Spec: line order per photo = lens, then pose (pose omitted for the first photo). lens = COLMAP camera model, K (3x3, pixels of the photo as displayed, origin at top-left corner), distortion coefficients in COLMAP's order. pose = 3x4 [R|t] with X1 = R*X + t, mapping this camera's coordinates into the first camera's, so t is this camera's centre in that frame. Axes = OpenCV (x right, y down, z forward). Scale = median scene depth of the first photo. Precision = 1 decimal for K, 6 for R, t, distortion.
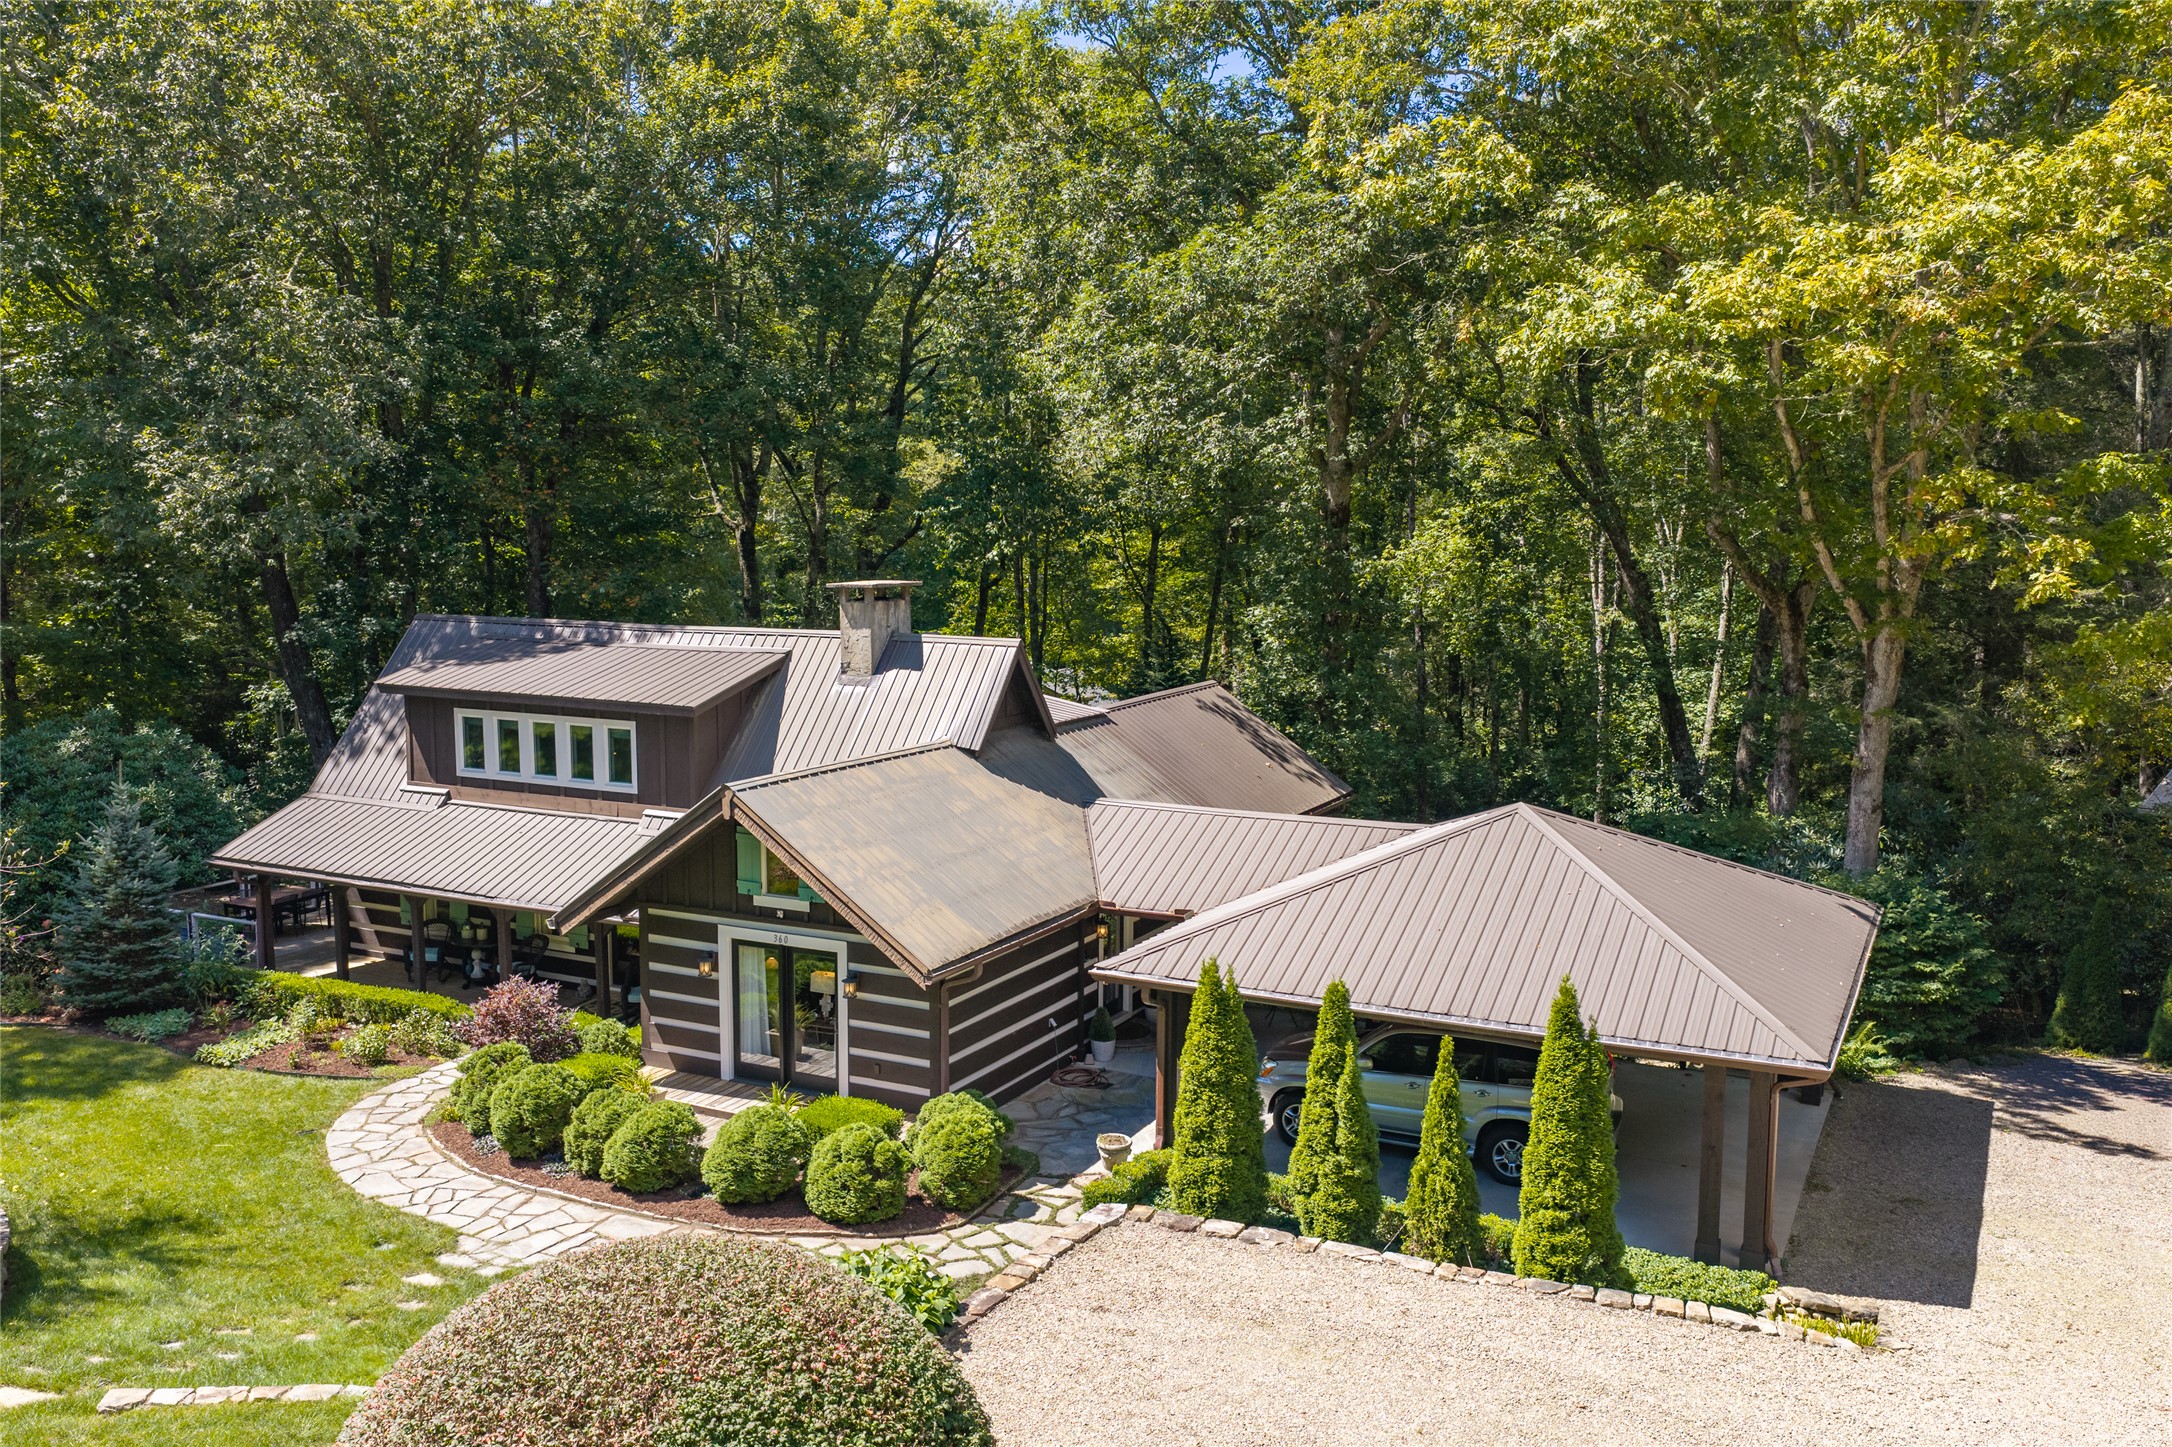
lens RADIAL K [[1750.8, 0, 1086.0], [0, 1750.8, 723.5], [0, 0, 1]] dist [0.013147, 0.006323]
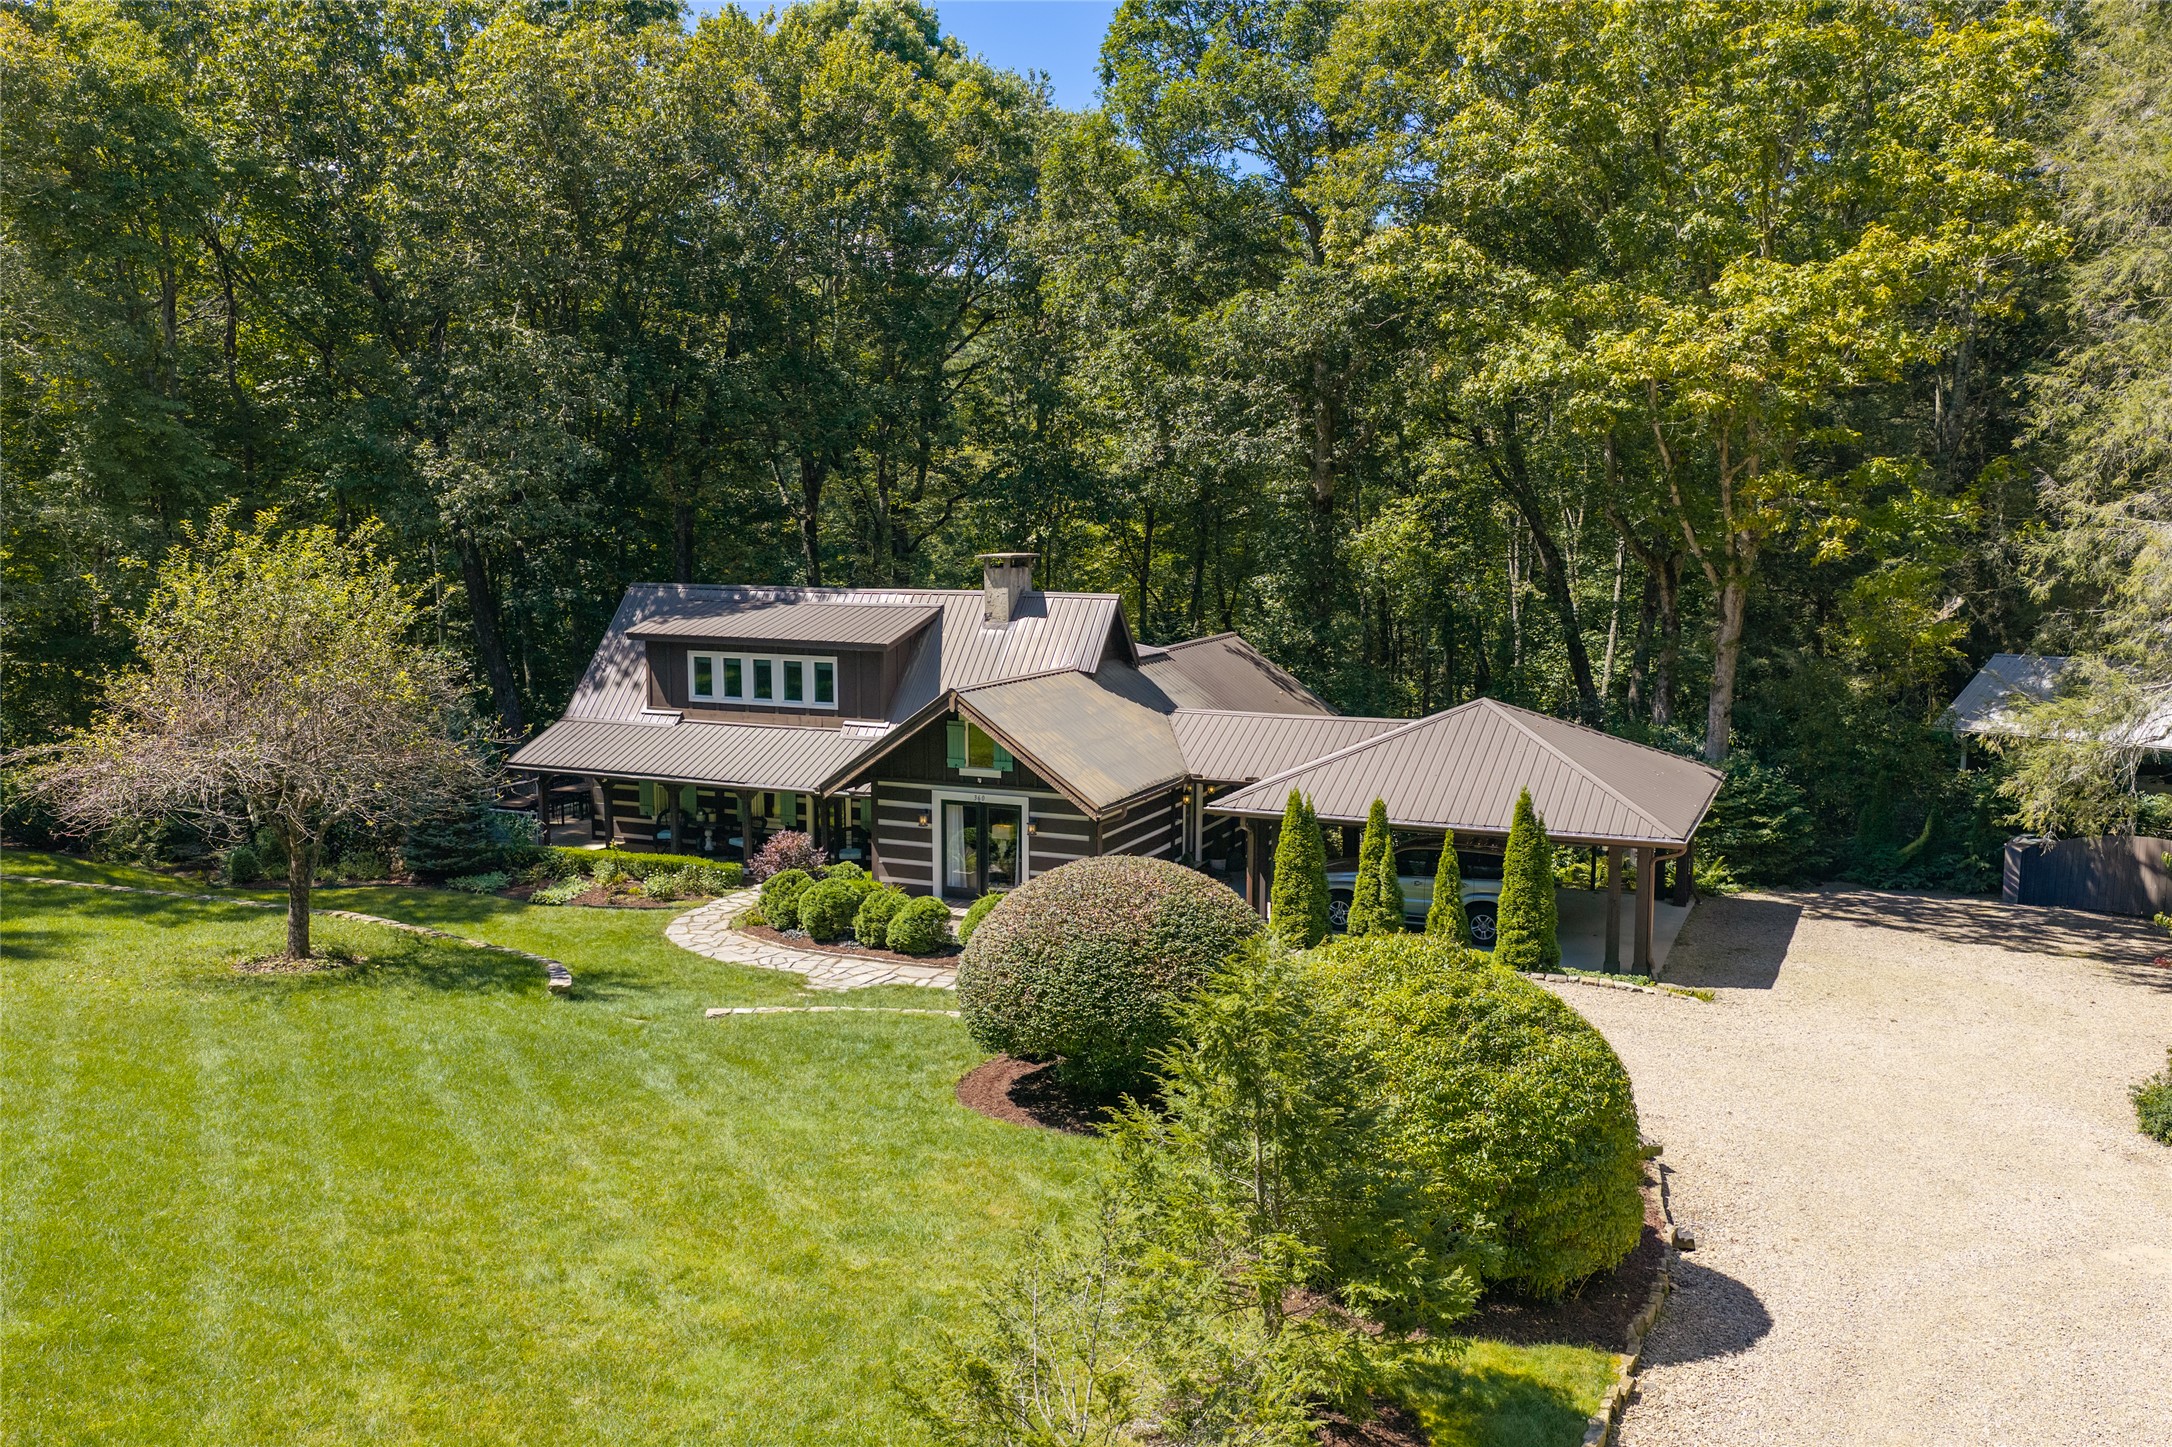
lens RADIAL K [[1720.3, 0, 1086.0], [0, 1720.3, 723.5], [0, 0, 1]] dist [0.027127, 0.000583]
pose [[0.998722, -0.009823, 0.049572, -0.129406], [0.009518, 0.999934, 0.006390, 0.044239], [-0.049632, -0.005910, 0.998750, -0.352431]]
